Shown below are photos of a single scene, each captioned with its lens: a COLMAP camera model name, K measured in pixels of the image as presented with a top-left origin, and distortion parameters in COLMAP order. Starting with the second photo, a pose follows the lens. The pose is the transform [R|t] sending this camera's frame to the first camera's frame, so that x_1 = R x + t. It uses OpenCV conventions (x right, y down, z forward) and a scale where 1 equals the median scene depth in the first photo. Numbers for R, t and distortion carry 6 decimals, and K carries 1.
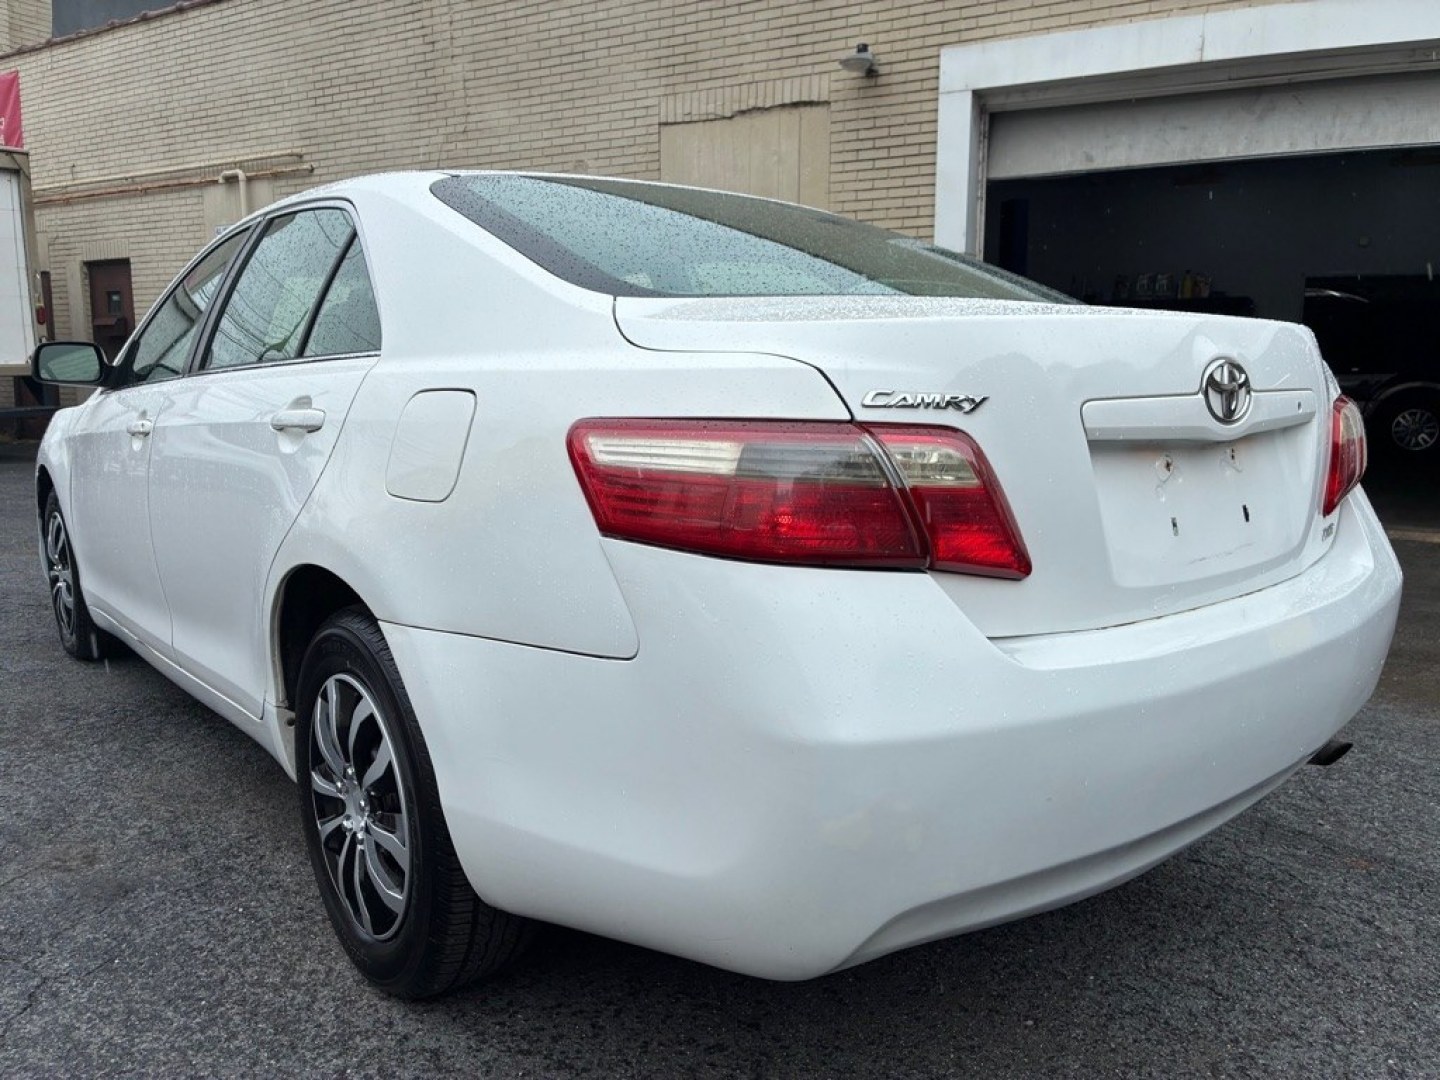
lens RADIAL K [[1090.4, 0, 714.6], [0, 1090.4, 538.3], [0, 0, 1]] dist [0.058842, -0.091351]
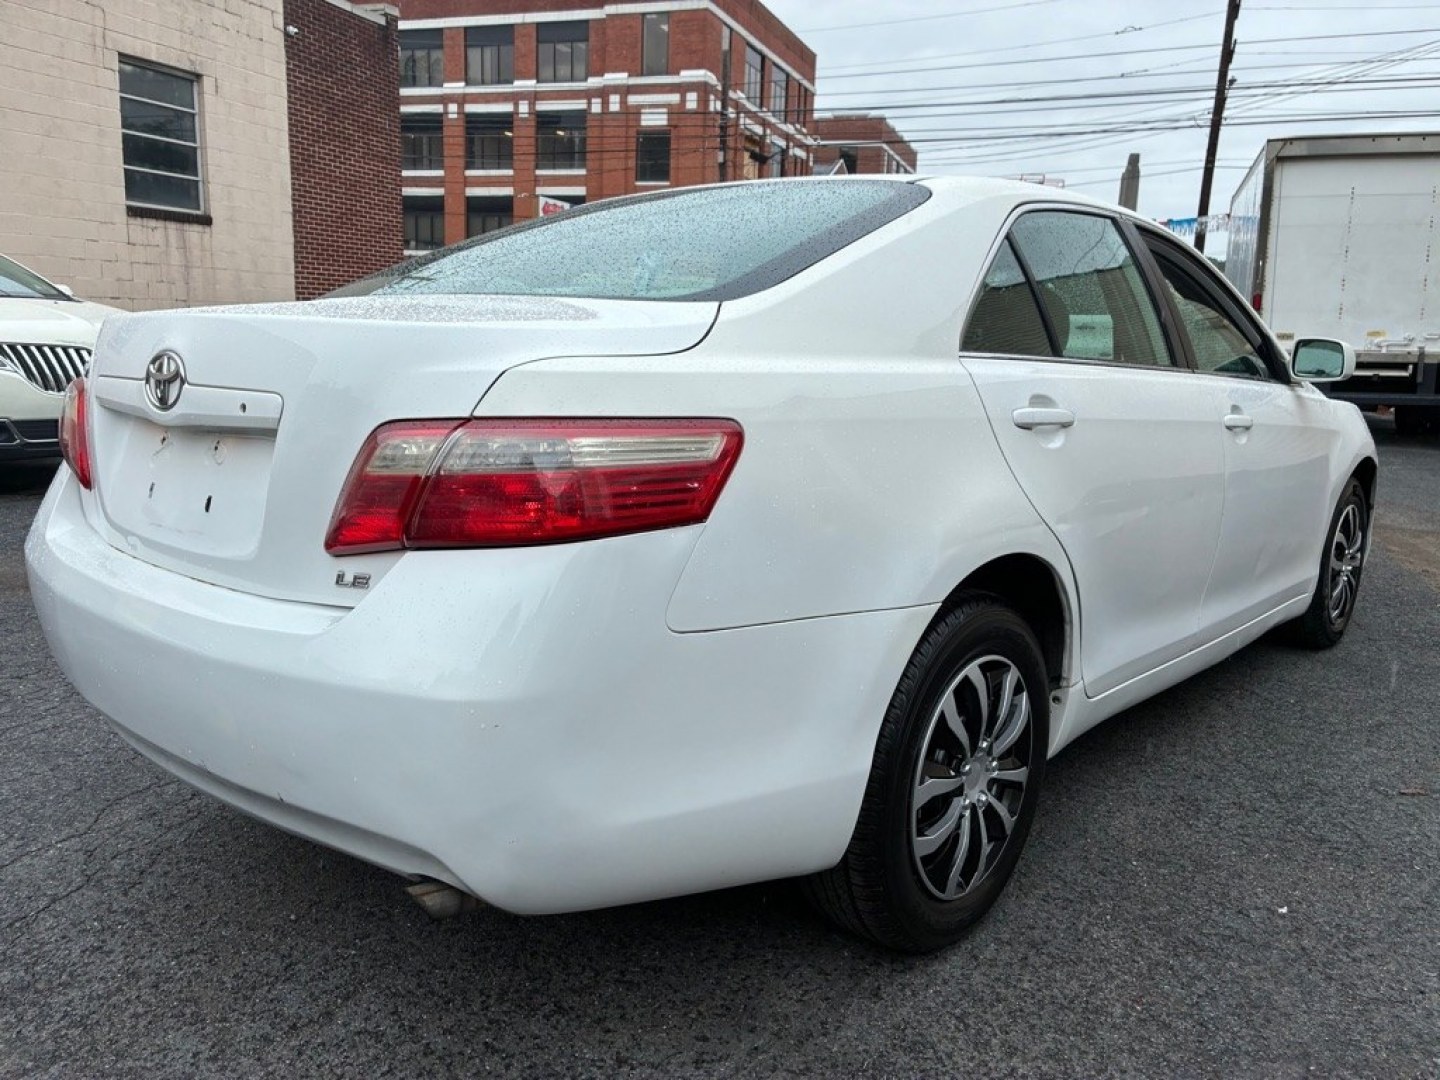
lens RADIAL K [[1090.4, 0, 728.8], [0, 1090.4, 532.8], [0, 0, 1]] dist [0.058842, -0.091351]
pose [[0.177914, 0.180312, -0.967385, 0.317181], [-0.172589, 0.973549, 0.149720, -0.047332], [0.968793, 0.140322, 0.204328, 0.255816]]
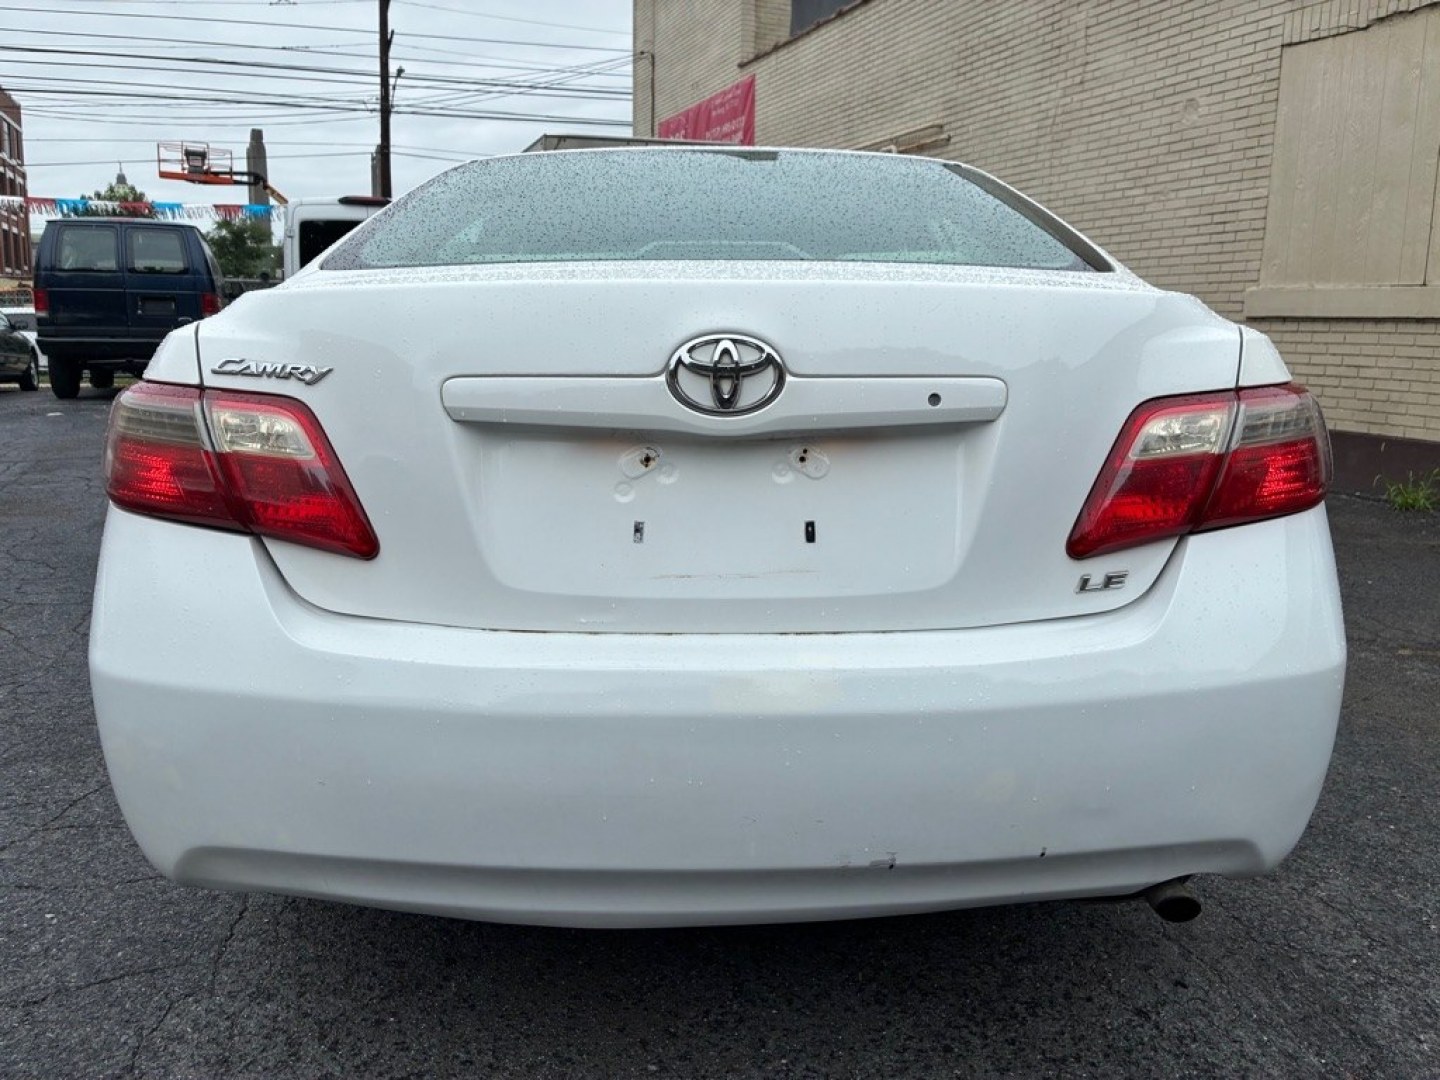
lens RADIAL K [[1090.4, 0, 722.2], [0, 1090.4, 537.8], [0, 0, 1]] dist [0.058842, -0.091351]
pose [[0.786612, 0.122982, -0.605076, 0.183376], [-0.103335, 0.992363, 0.067361, -0.013037], [0.608739, 0.009538, 0.793313, 0.069834]]
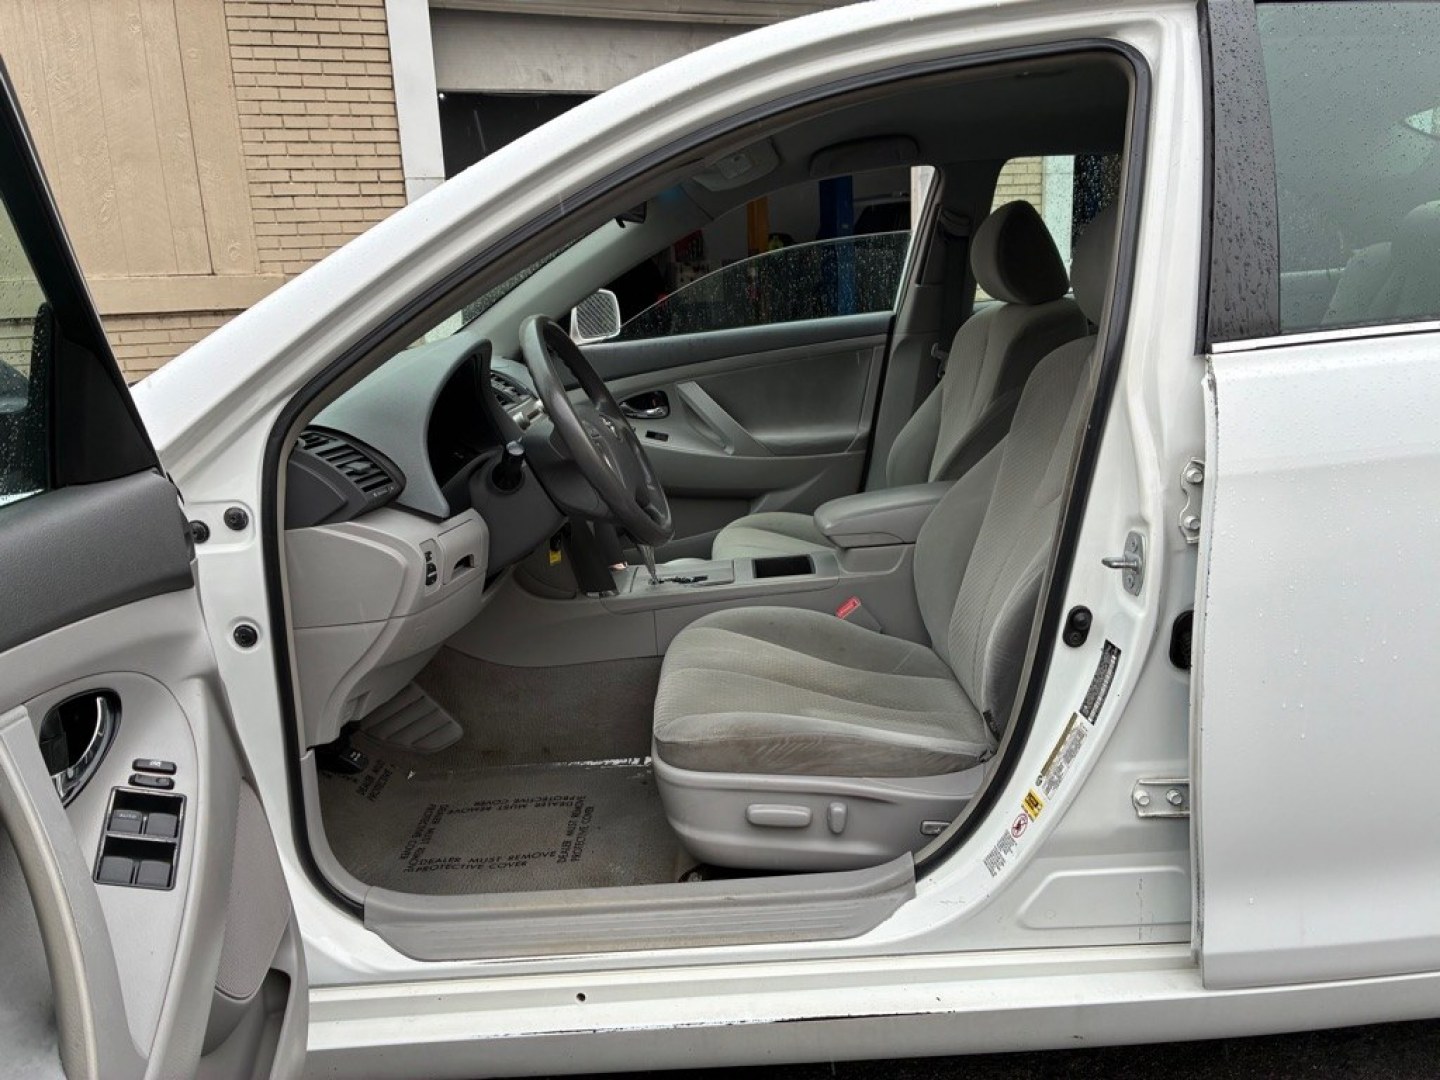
lens RADIAL K [[1090.4, 0, 720.6], [0, 1090.4, 542.6], [0, 0, 1]] dist [0.058842, -0.091351]
pose [[0.635182, -0.206080, 0.744362, -0.296505], [0.165071, 0.977700, 0.129821, -0.059577], [-0.754516, 0.040413, 0.655036, 0.288241]]
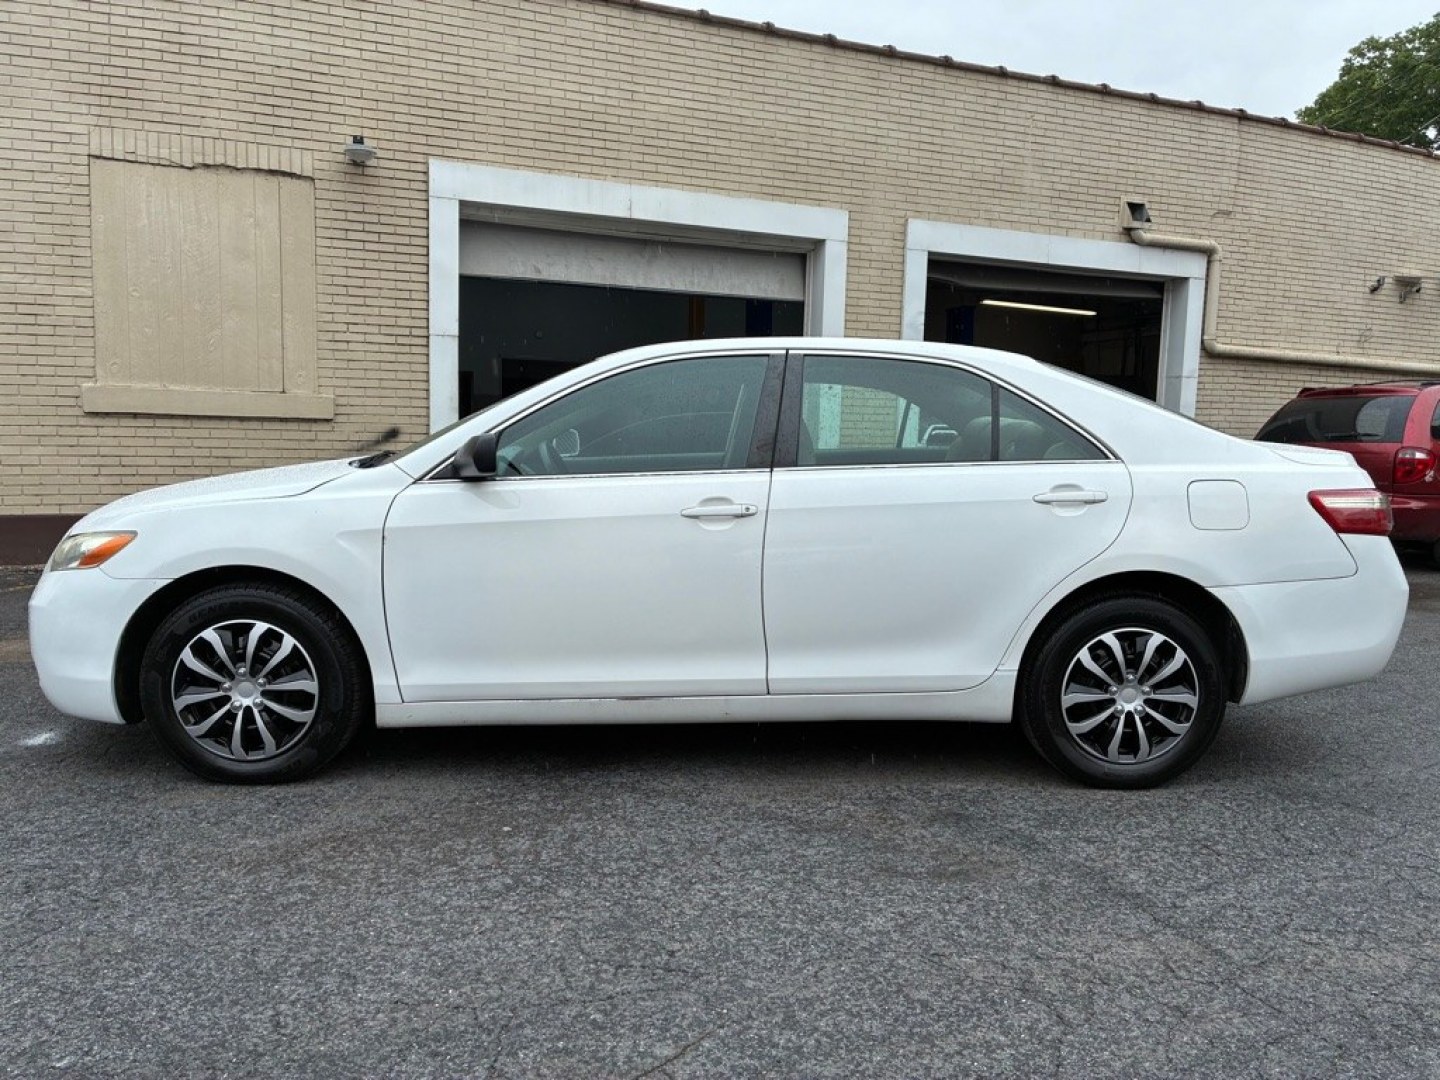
lens RADIAL K [[1090.4, 0, 730.6], [0, 1090.4, 540.4], [0, 0, 1]] dist [0.058842, -0.091351]
pose [[0.602118, -0.068897, 0.795429, -0.500760], [0.101931, 0.994751, 0.009003, -0.025612], [-0.791874, 0.075658, 0.605980, 0.082363]]
